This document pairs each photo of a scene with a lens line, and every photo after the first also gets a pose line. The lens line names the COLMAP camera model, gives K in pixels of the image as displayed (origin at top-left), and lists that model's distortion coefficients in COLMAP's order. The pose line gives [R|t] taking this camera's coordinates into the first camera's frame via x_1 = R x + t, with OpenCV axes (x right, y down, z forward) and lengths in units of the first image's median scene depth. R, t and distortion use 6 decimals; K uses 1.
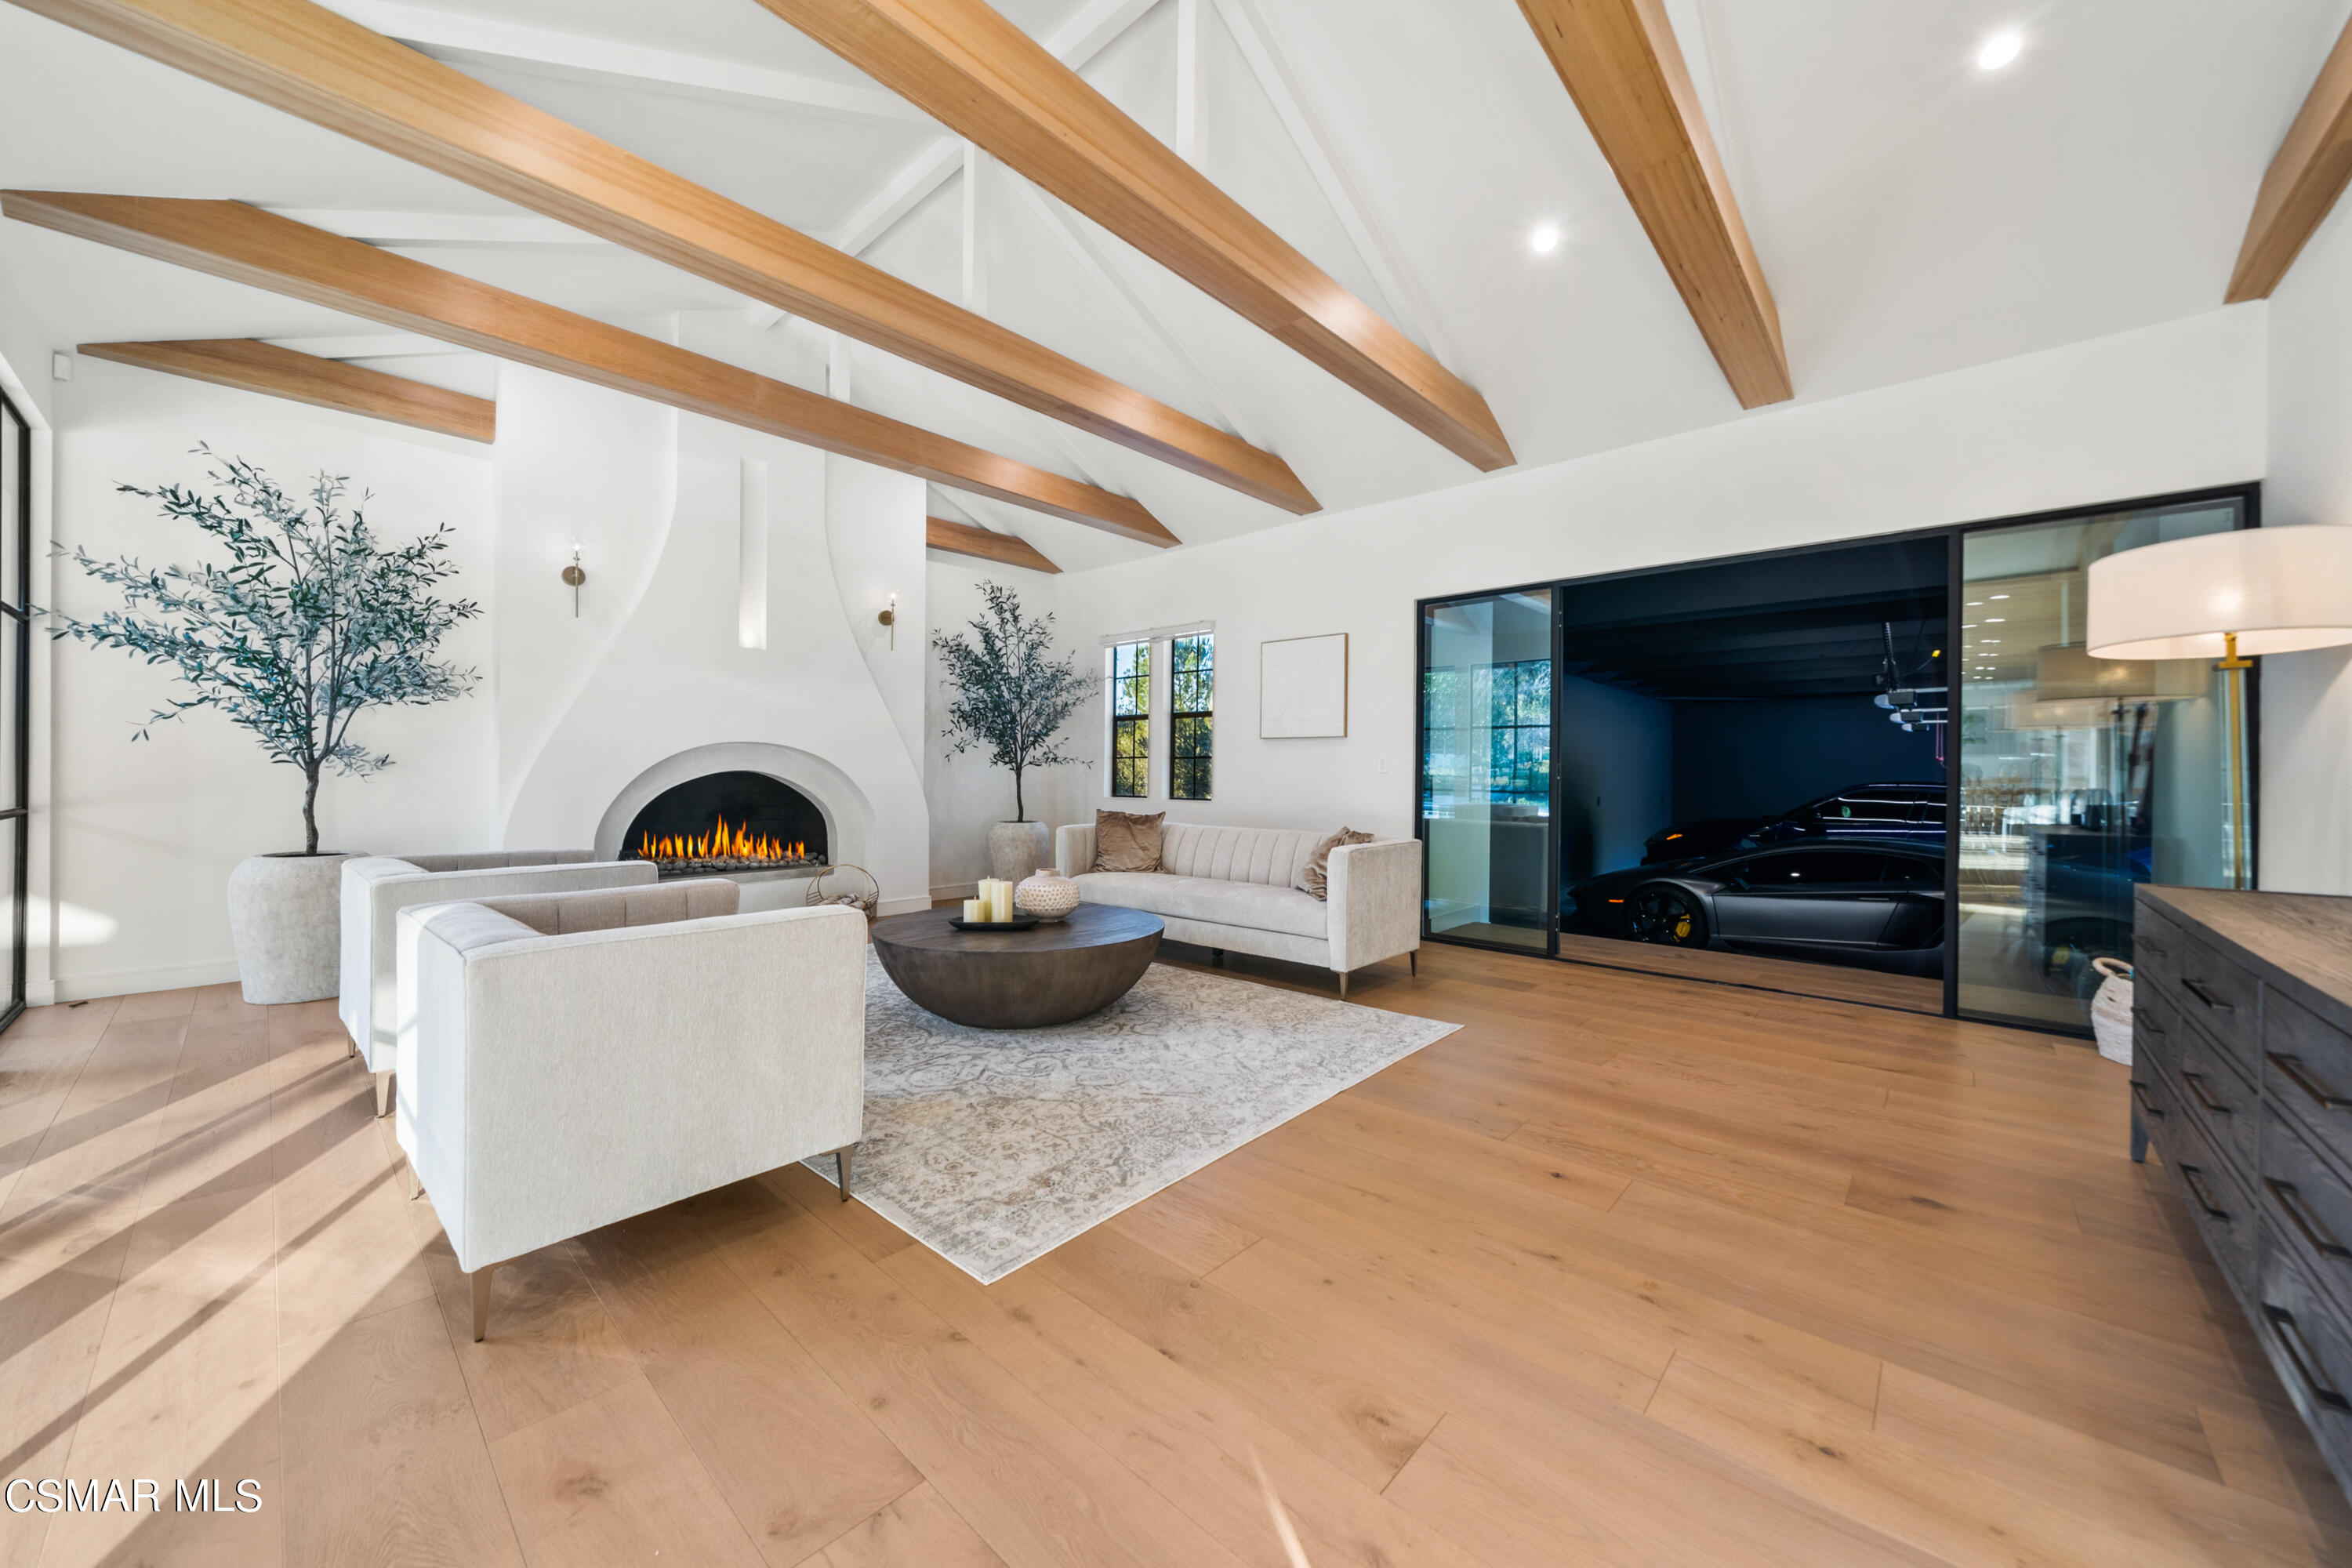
lens RADIAL K [[853.9, 0, 1180.6], [0, 853.9, 774.3], [0, 0, 1]] dist [-0.007612, -0.000056]
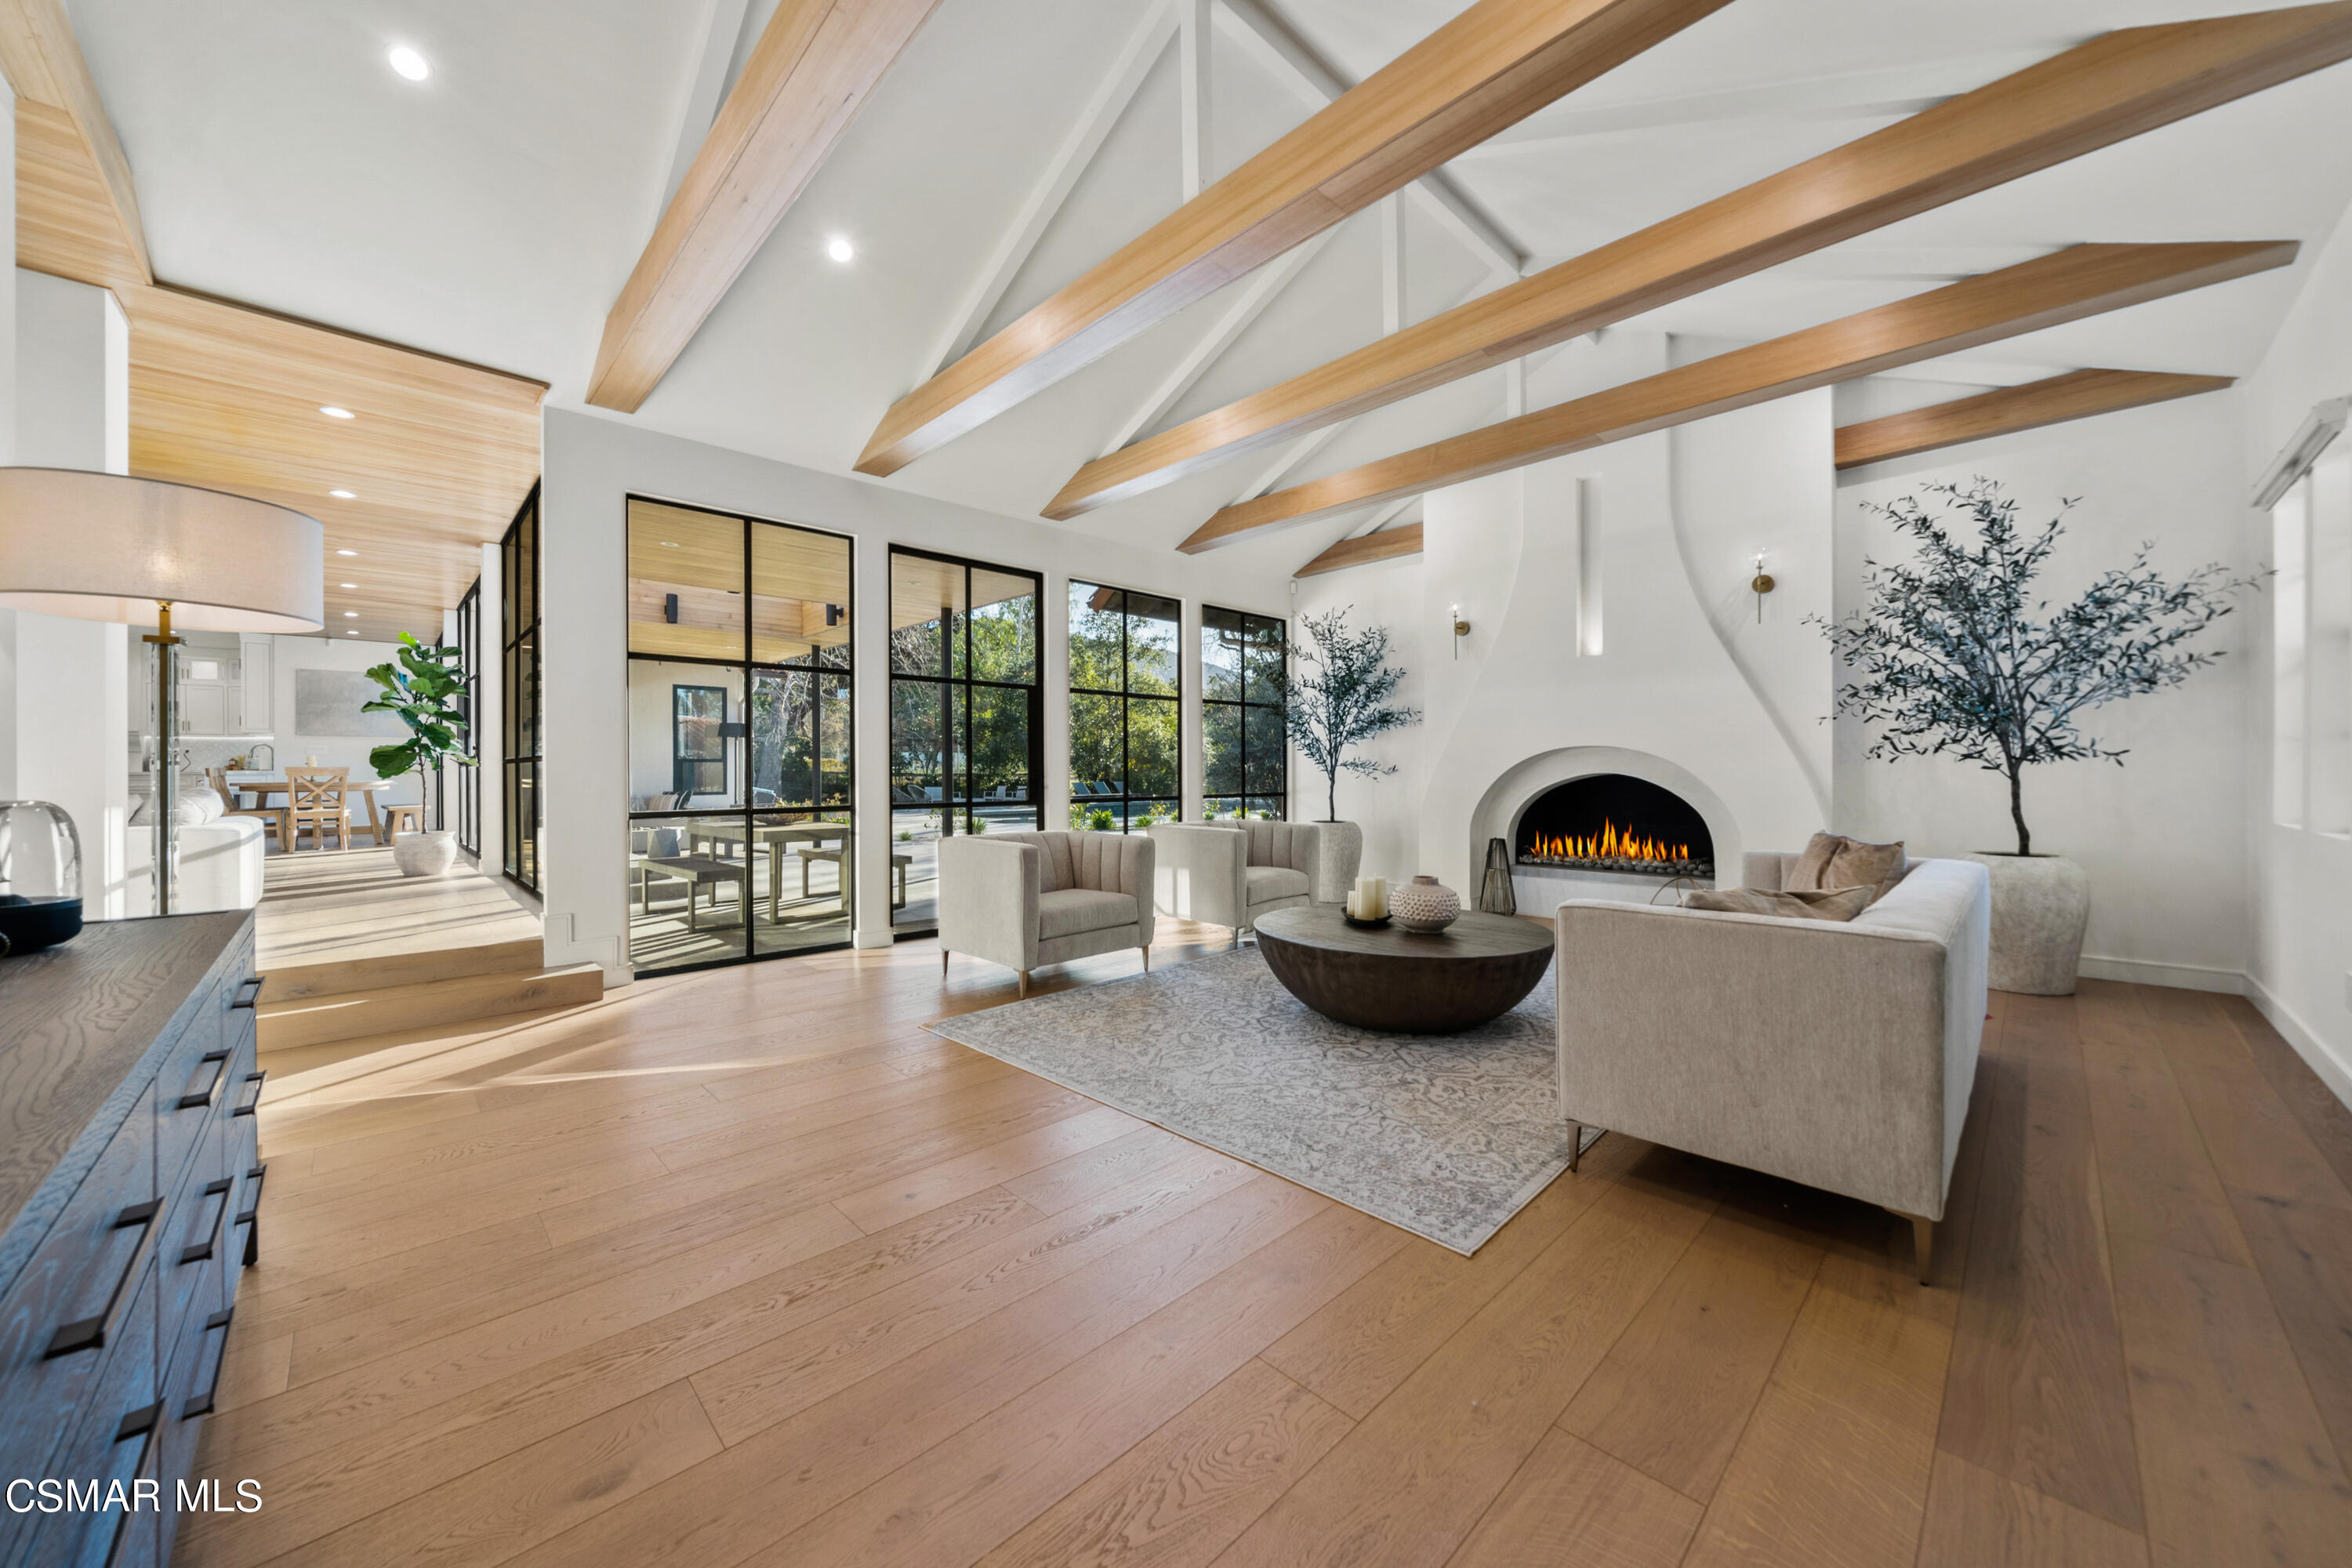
lens RADIAL K [[852.8, 0, 1185.6], [0, 852.8, 779.7], [0, 0, 1]] dist [-0.002896, 0.000074]
pose [[-0.057464, 0.001848, -0.998346, 0.597878], [0.001314, 0.999998, 0.001776, 0.001119], [0.998347, -0.001210, -0.057466, 0.592038]]
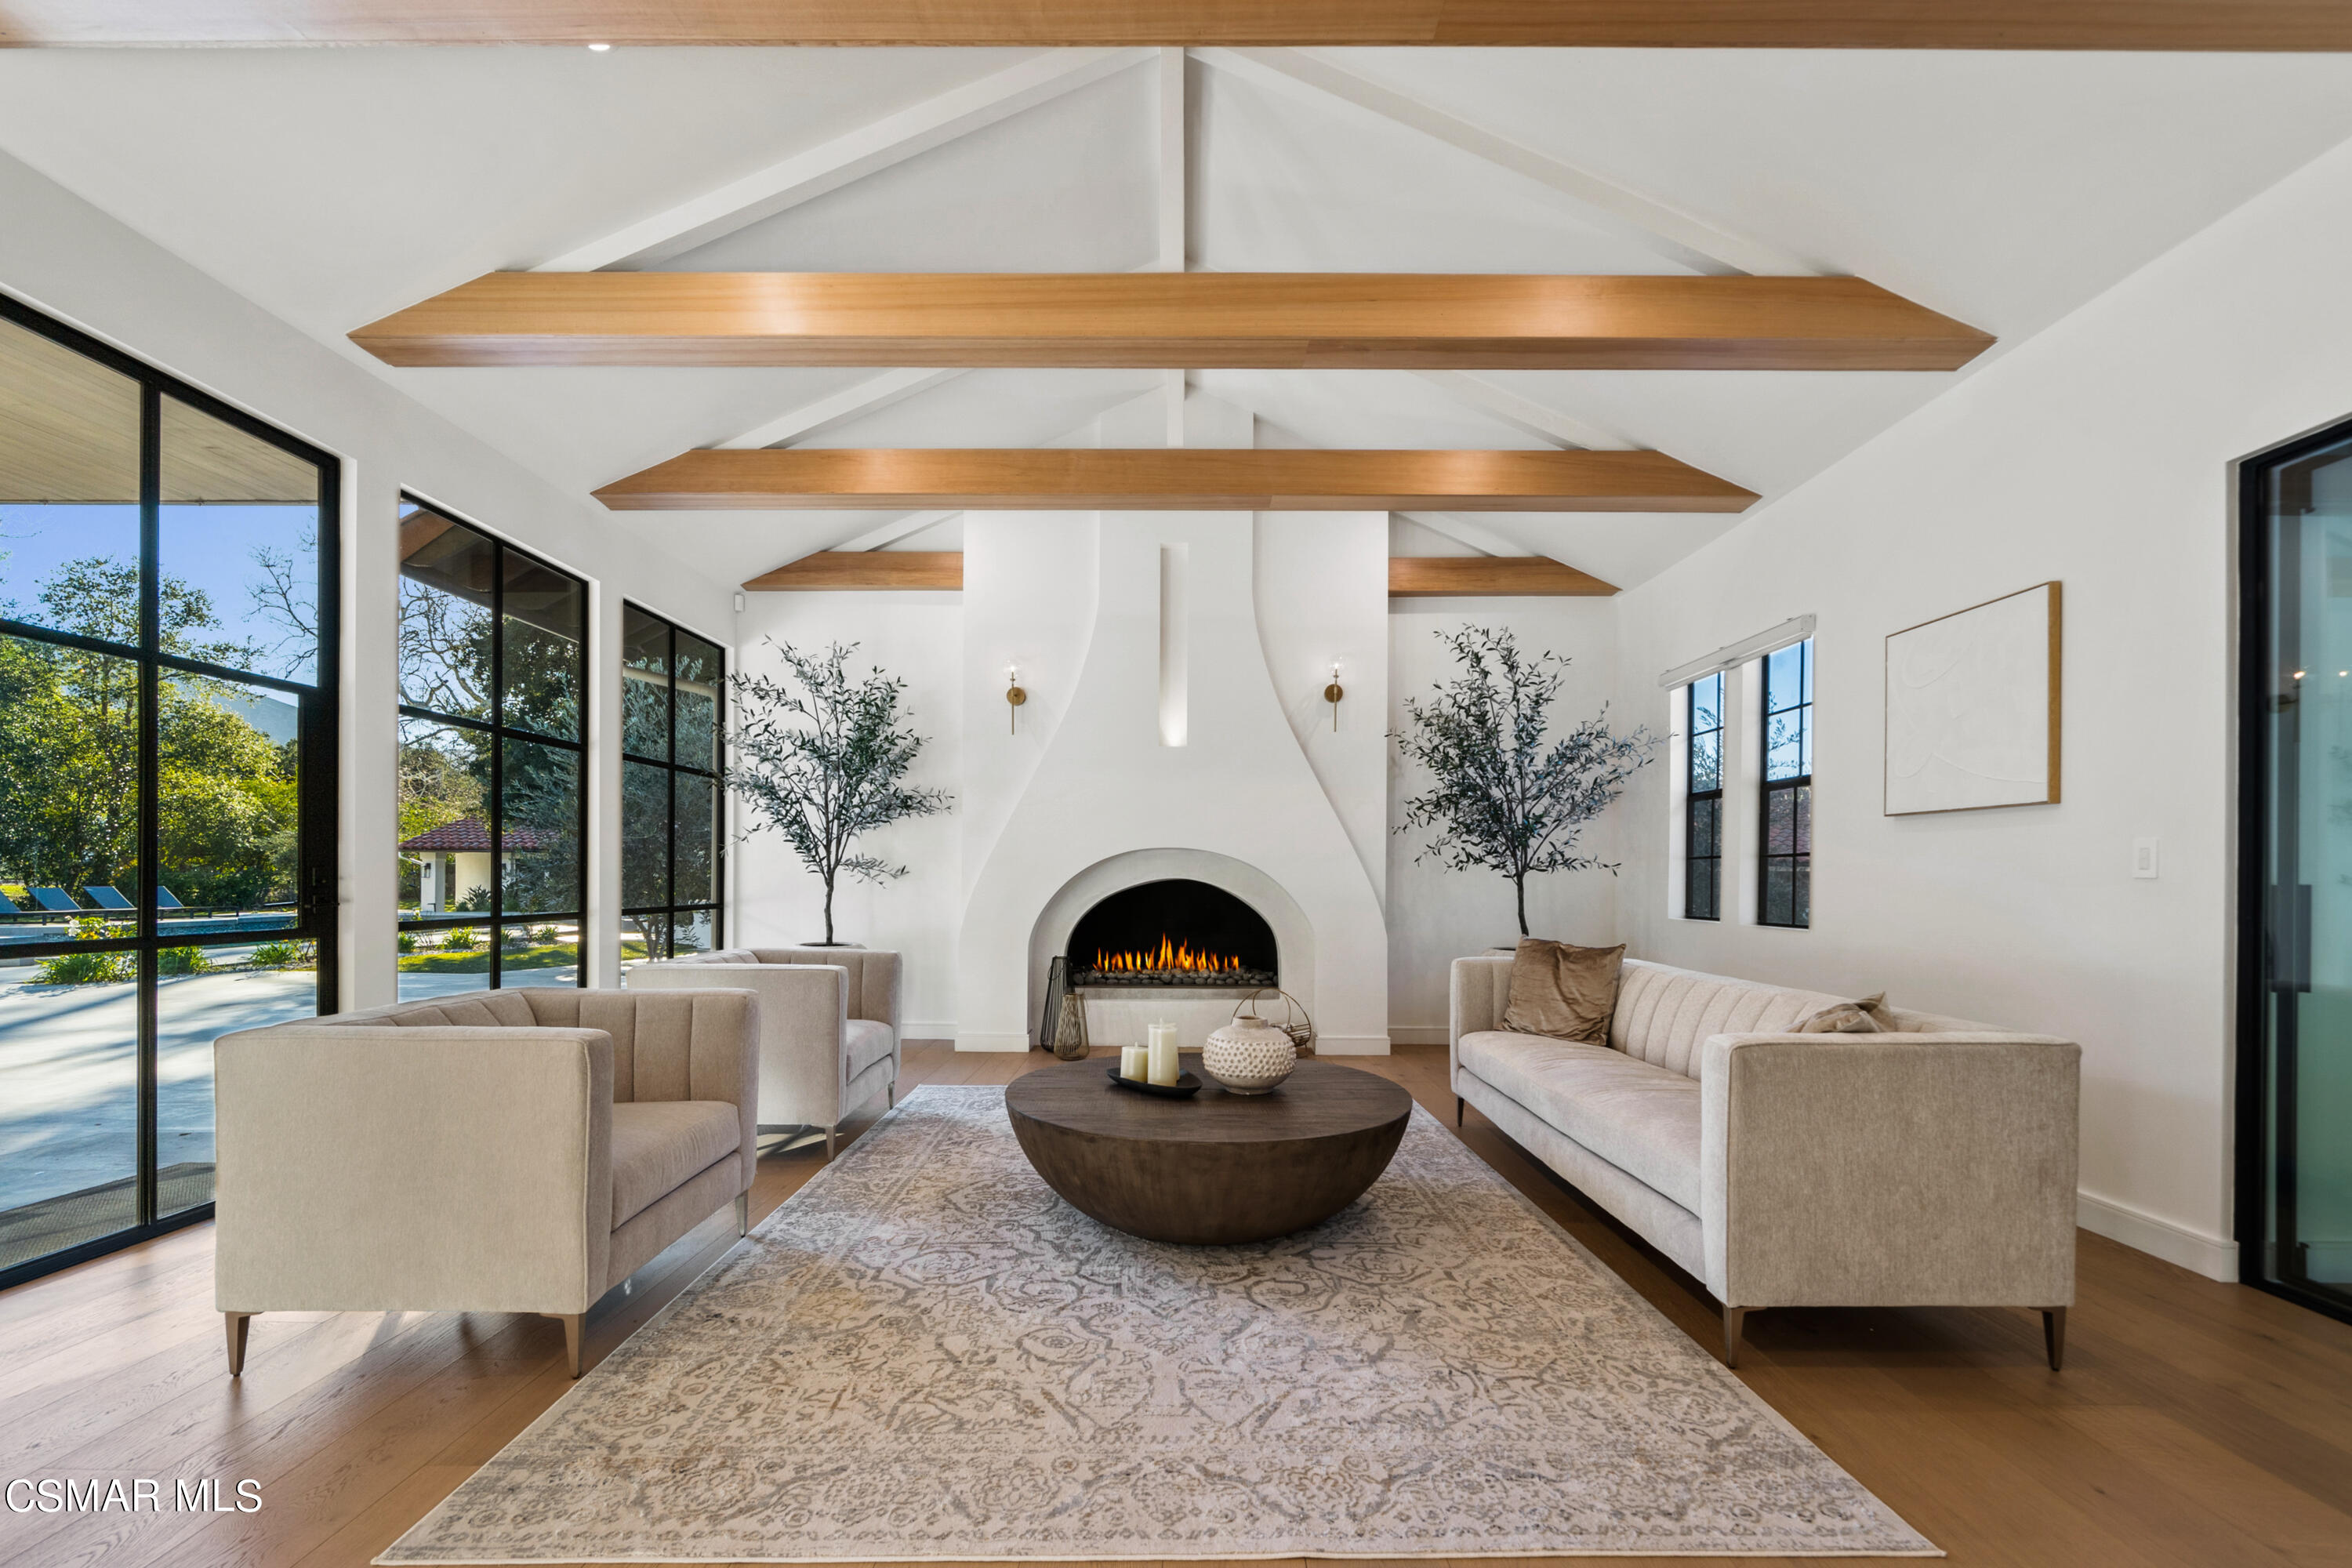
lens RADIAL K [[952.1, 0, 1171.7], [0, 952.1, 883.1], [0, 0, 1]] dist [-0.006173, 0.000884]
pose [[0.669159, 0.001756, -0.743117, 0.285122], [-0.002372, 0.999997, 0.000228, 0.000647], [0.743116, 0.001610, 0.669161, 0.323202]]
